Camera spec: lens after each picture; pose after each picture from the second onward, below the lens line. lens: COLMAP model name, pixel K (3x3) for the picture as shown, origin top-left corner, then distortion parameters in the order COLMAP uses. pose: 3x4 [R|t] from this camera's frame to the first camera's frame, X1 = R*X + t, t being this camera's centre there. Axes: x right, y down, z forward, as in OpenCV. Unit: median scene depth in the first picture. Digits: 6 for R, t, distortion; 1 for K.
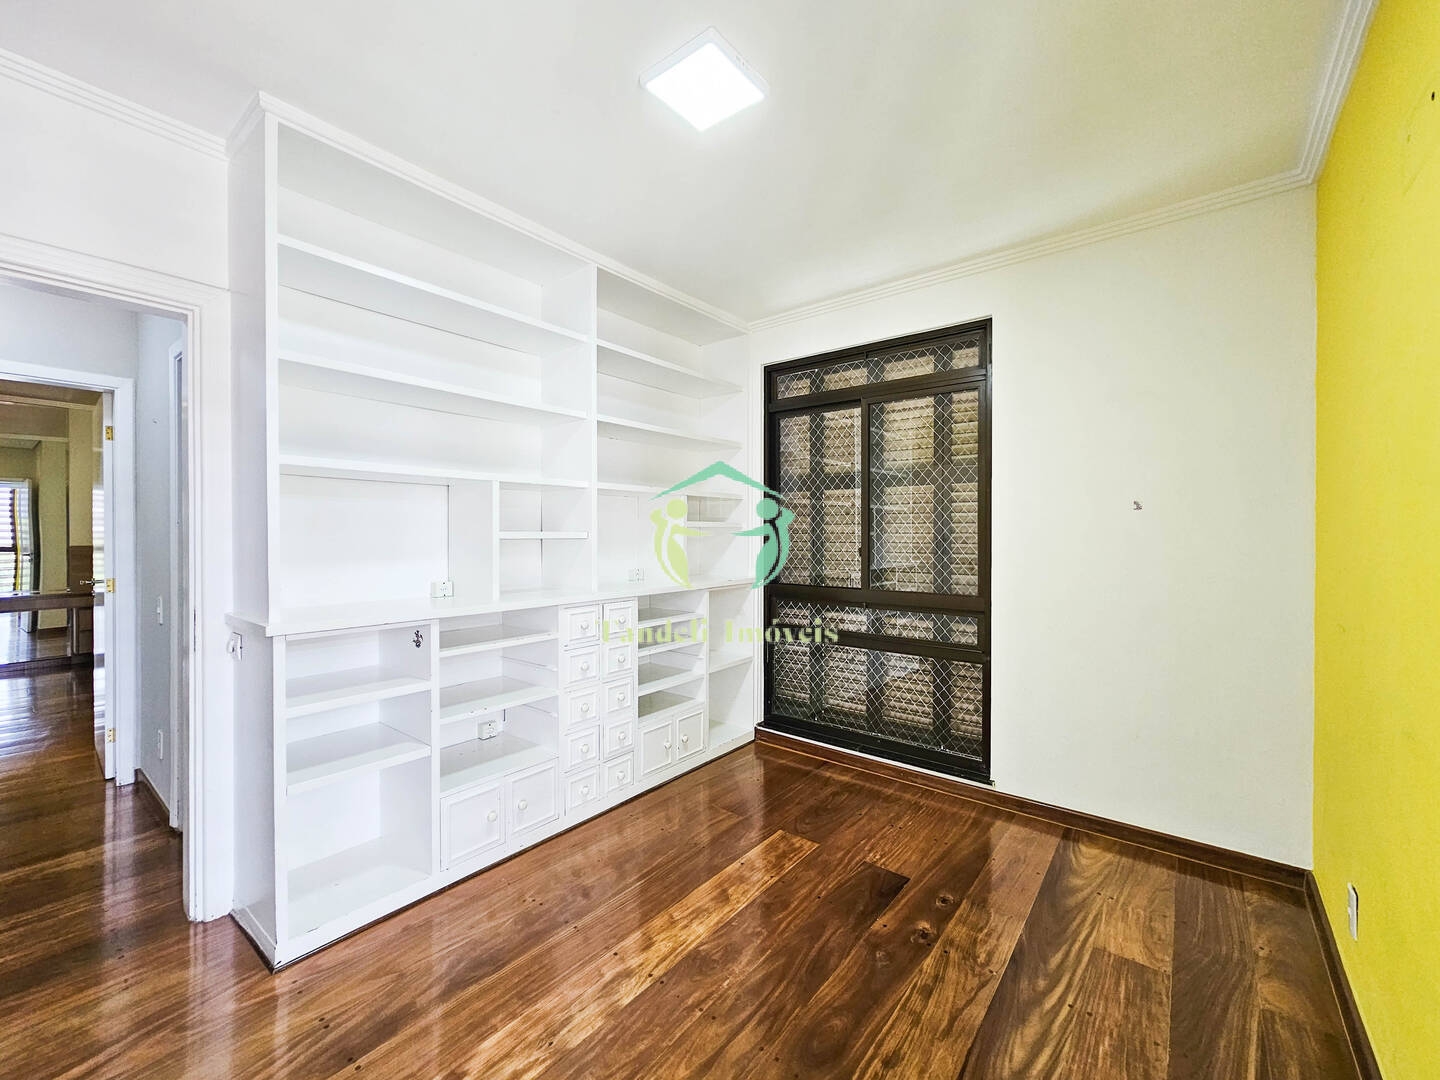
lens RADIAL K [[604.6, 0, 708.5], [0, 604.6, 543.8], [0, 0, 1]] dist [0.000600, 0.001839]
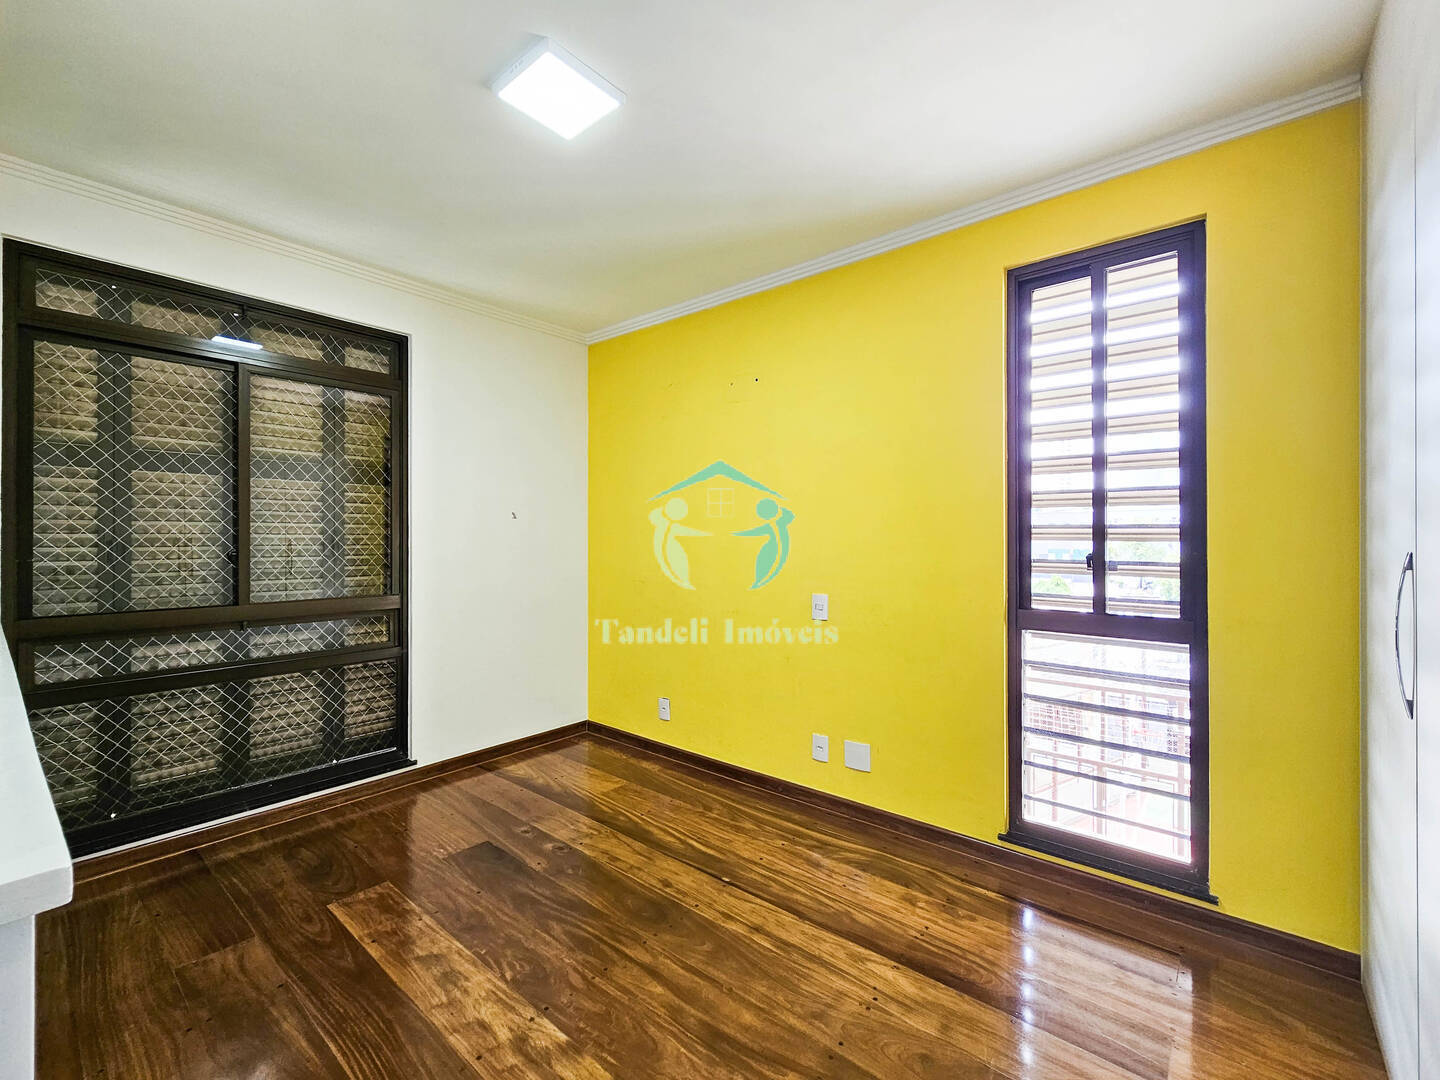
lens RADIAL K [[604.6, 0, 717.5], [0, 604.6, 529.2], [0, 0, 1]] dist [0.000600, 0.001839]
pose [[0.022458, 0.014085, 0.999649, -0.673920], [0.022230, 0.999646, -0.014585, 0.004486], [-0.999501, 0.022550, 0.022137, 0.465345]]
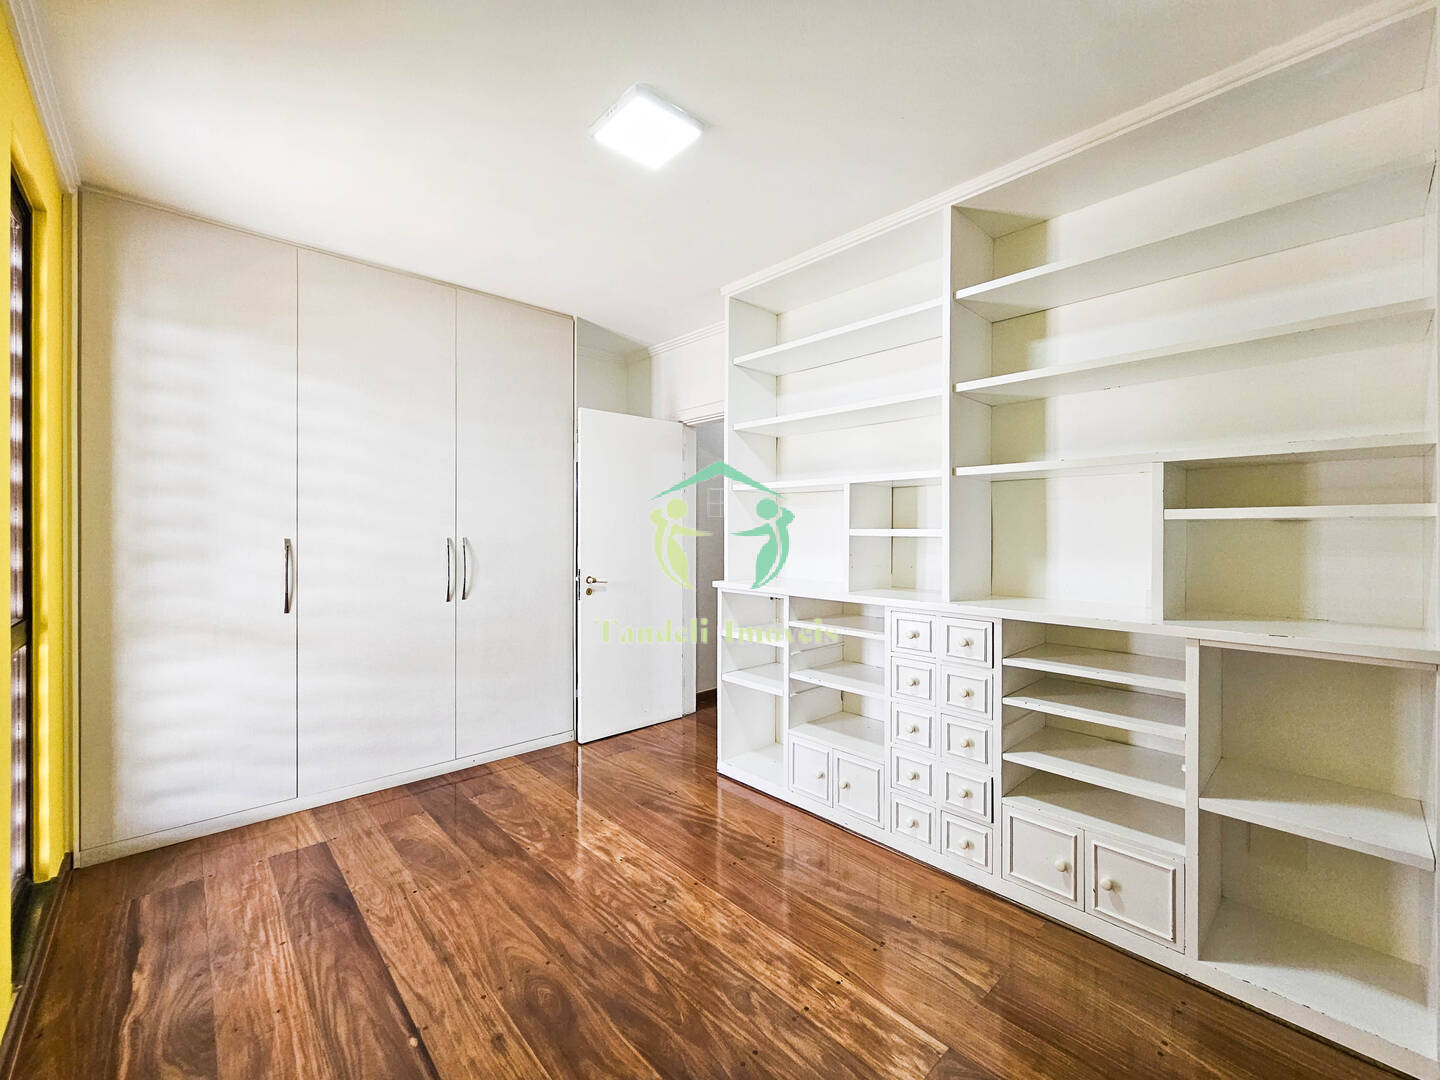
lens RADIAL K [[604.6, 0, 721.0], [0, 604.6, 538.7], [0, 0, 1]] dist [0.000600, 0.001839]
pose [[-0.154728, 0.017144, -0.987808, 0.711441], [-0.010324, 0.999767, 0.018969, -0.020605], [0.987903, 0.013133, -0.154515, 0.865054]]
